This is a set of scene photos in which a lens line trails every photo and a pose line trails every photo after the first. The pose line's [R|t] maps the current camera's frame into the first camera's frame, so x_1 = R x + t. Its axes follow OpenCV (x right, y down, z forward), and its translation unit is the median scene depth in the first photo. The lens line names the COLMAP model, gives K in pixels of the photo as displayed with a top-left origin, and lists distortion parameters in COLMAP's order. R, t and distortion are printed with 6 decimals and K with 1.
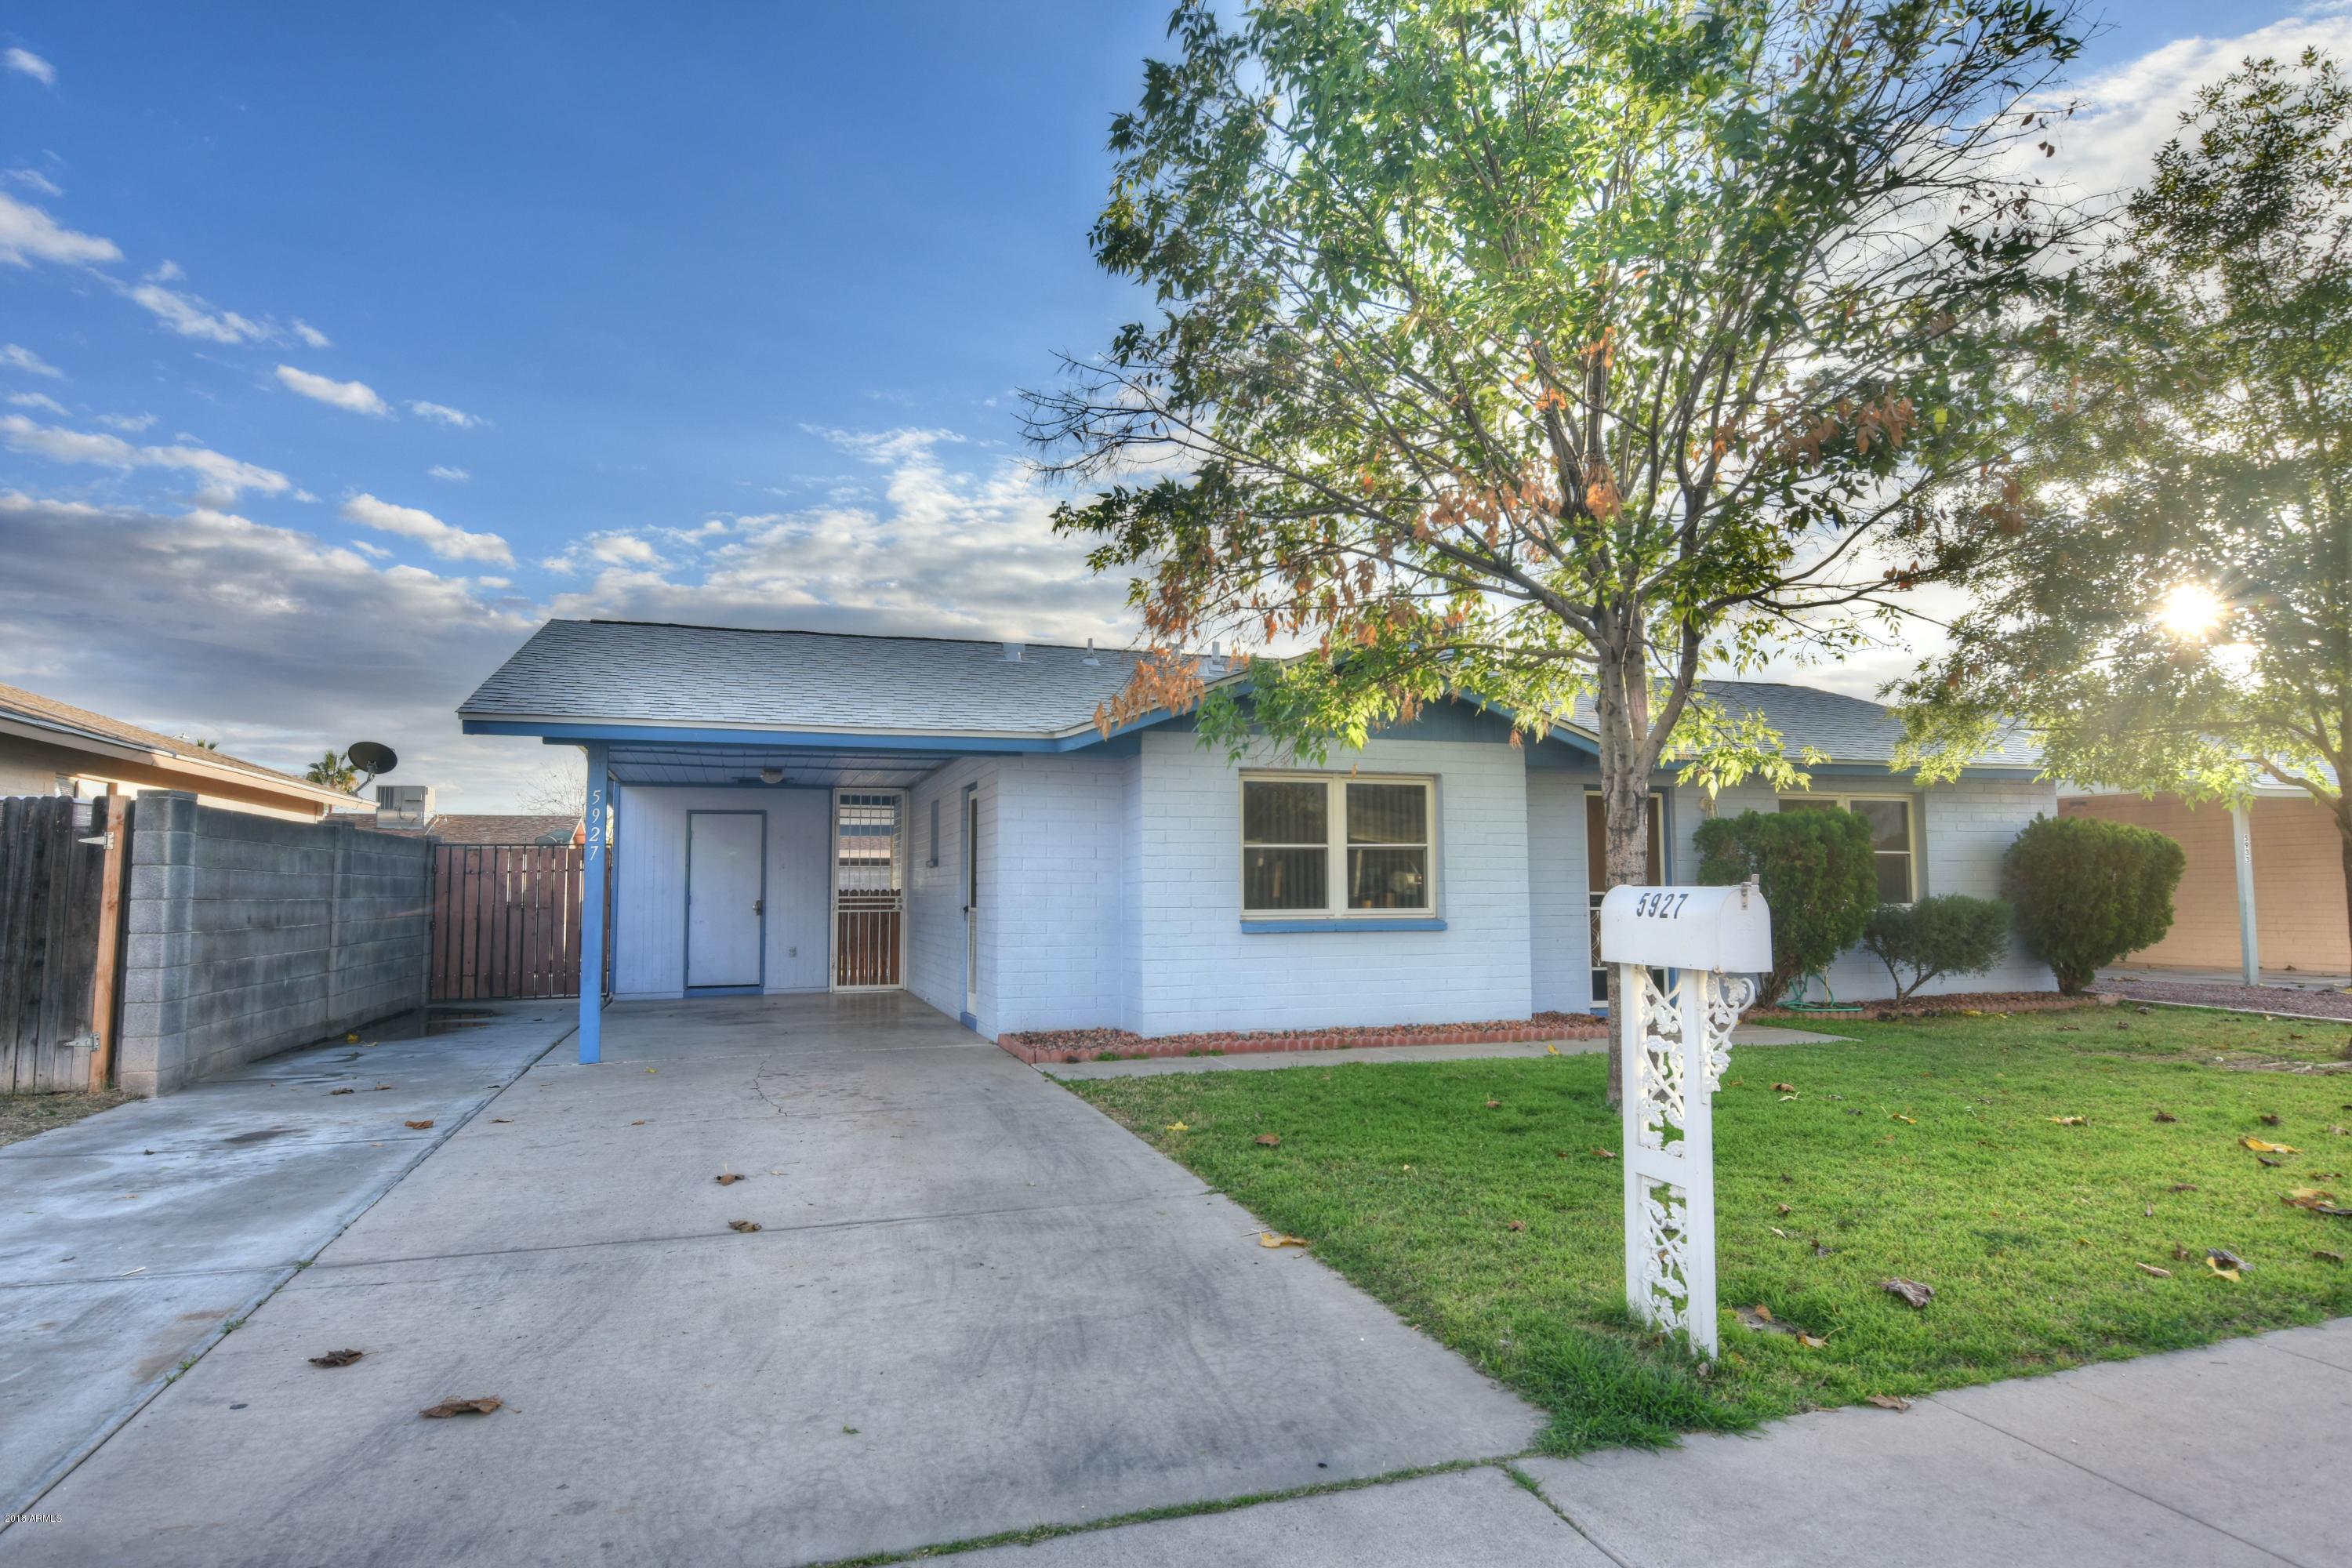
lens RADIAL K [[1326.0, 0, 1176.0], [0, 1326.0, 784.0], [0, 0, 1]] dist [-0.000444, -0.000224]
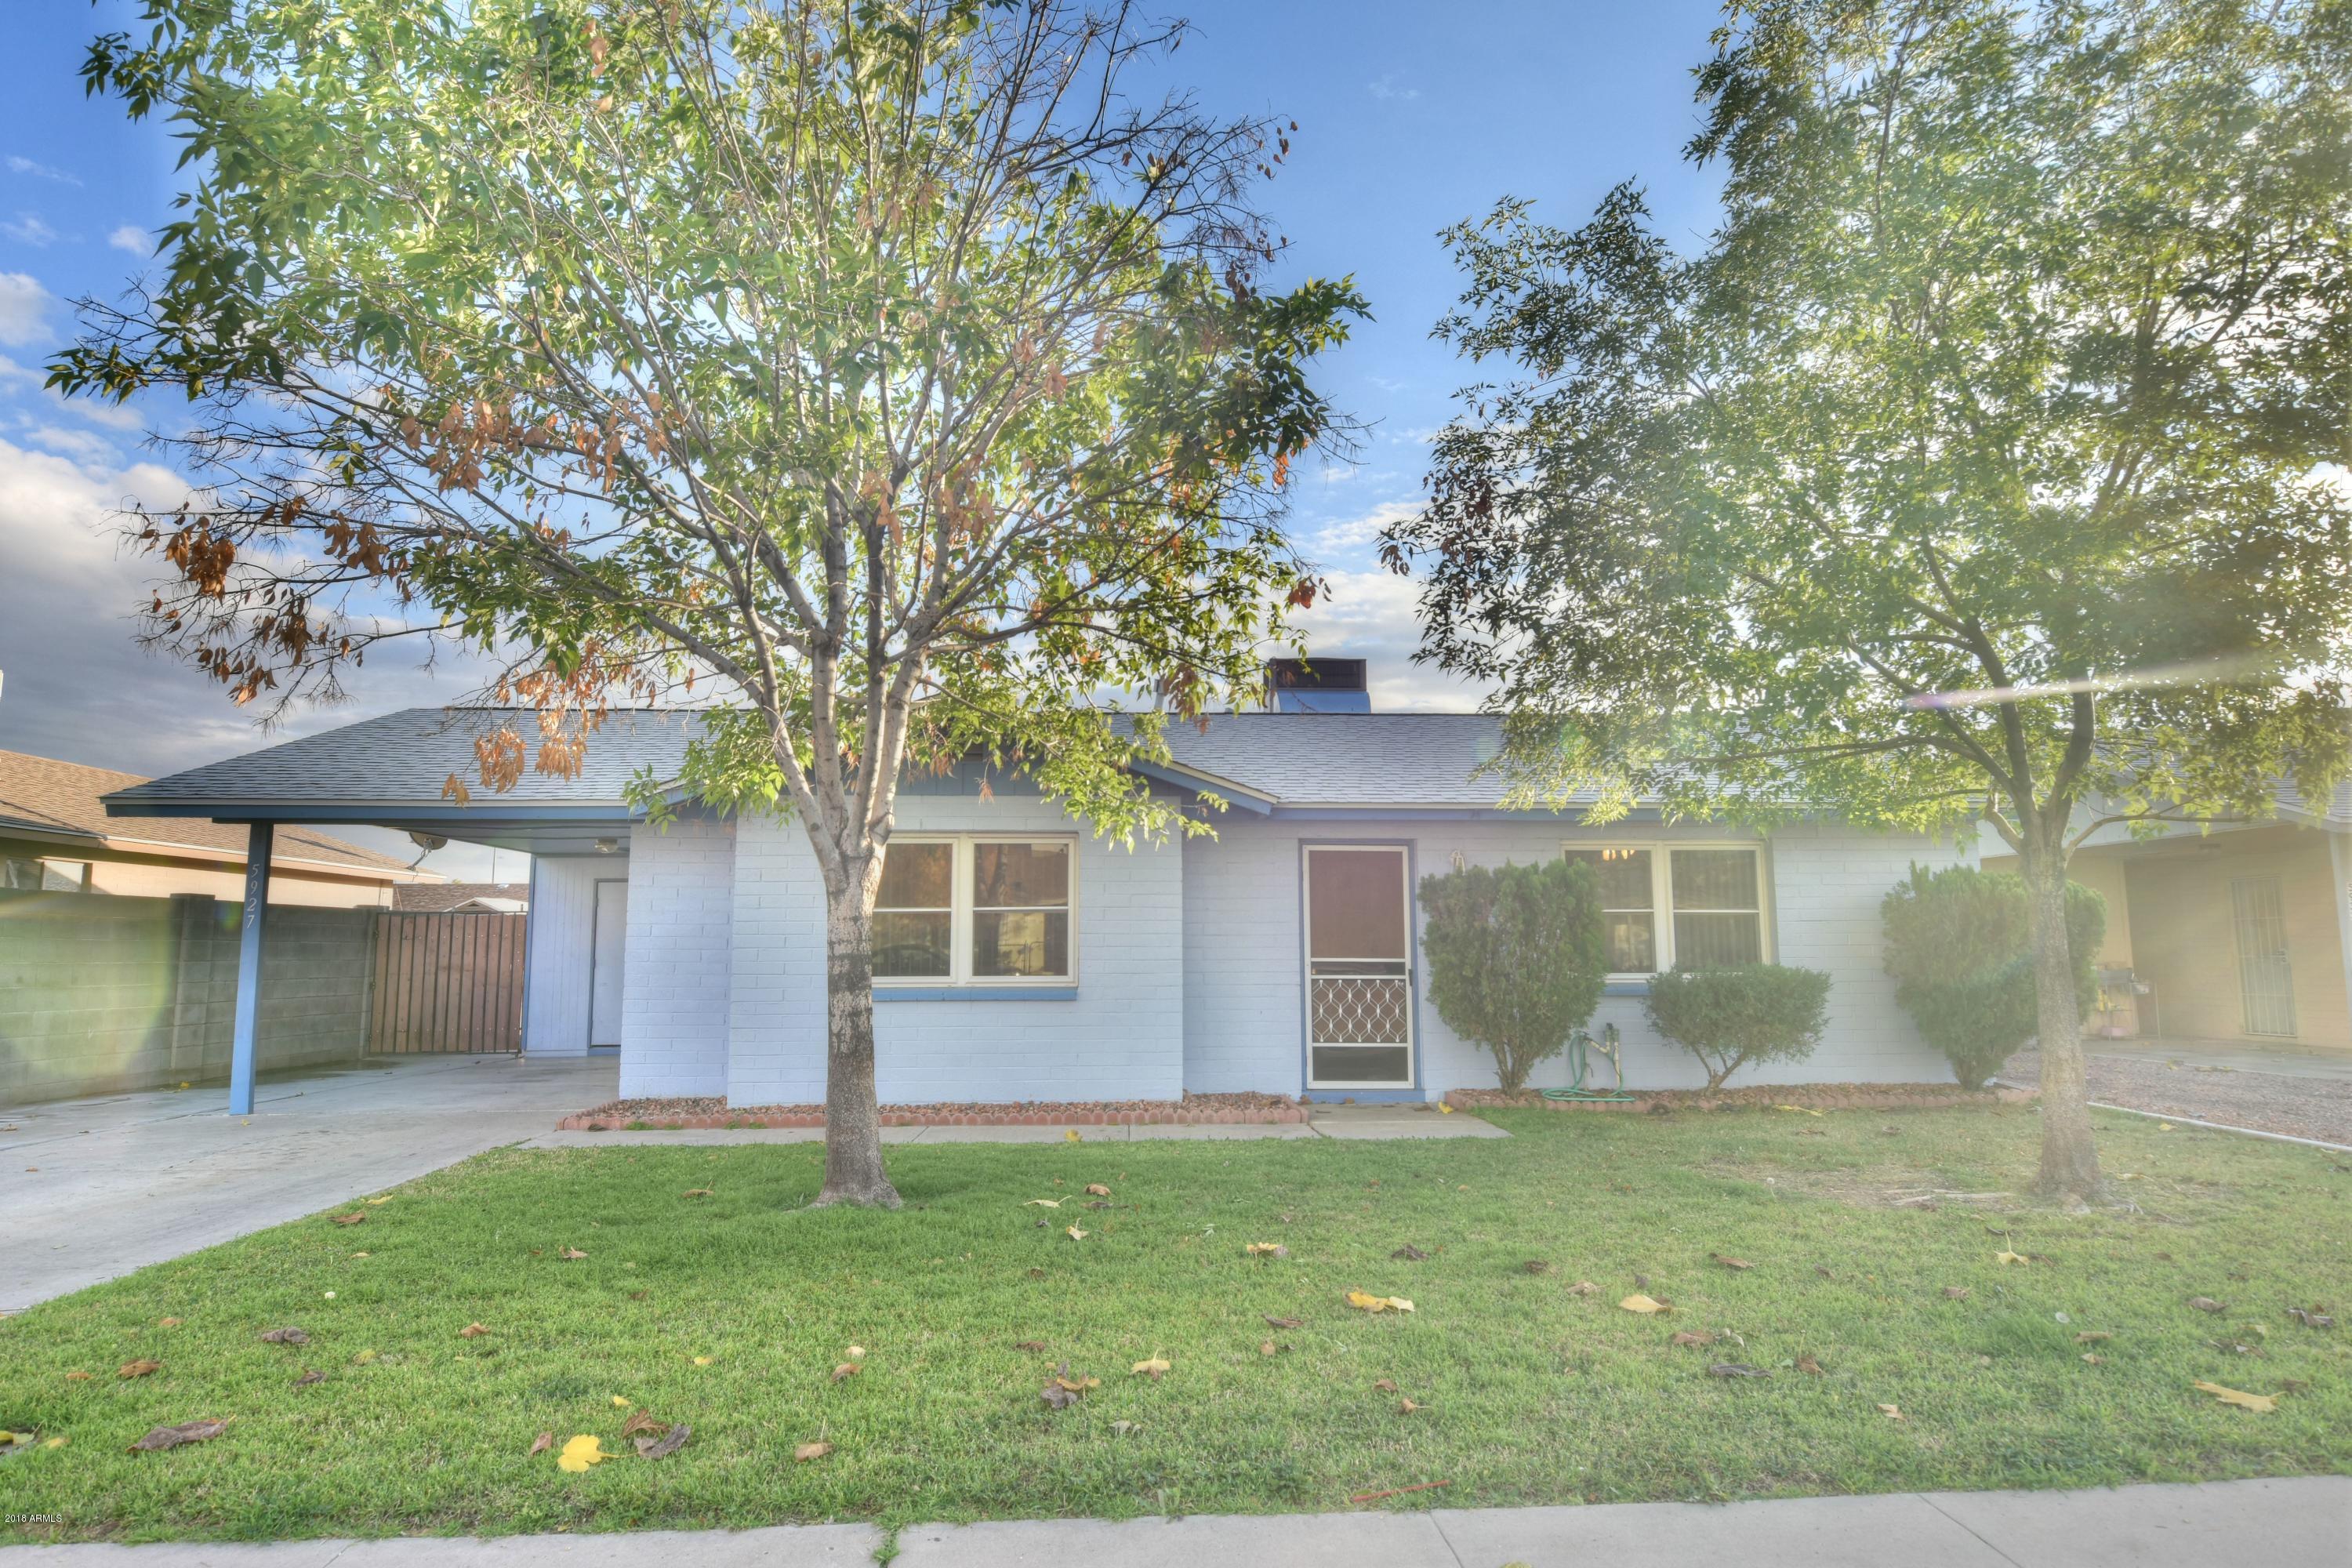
lens RADIAL K [[1326.0, 0, 1176.0], [0, 1326.0, 784.0], [0, 0, 1]] dist [-0.000444, -0.000224]
pose [[0.965183, -0.031911, -0.259621, 0.508632], [0.020043, 0.998635, -0.048234, 0.005303], [0.260805, 0.041351, 0.964505, 0.116810]]
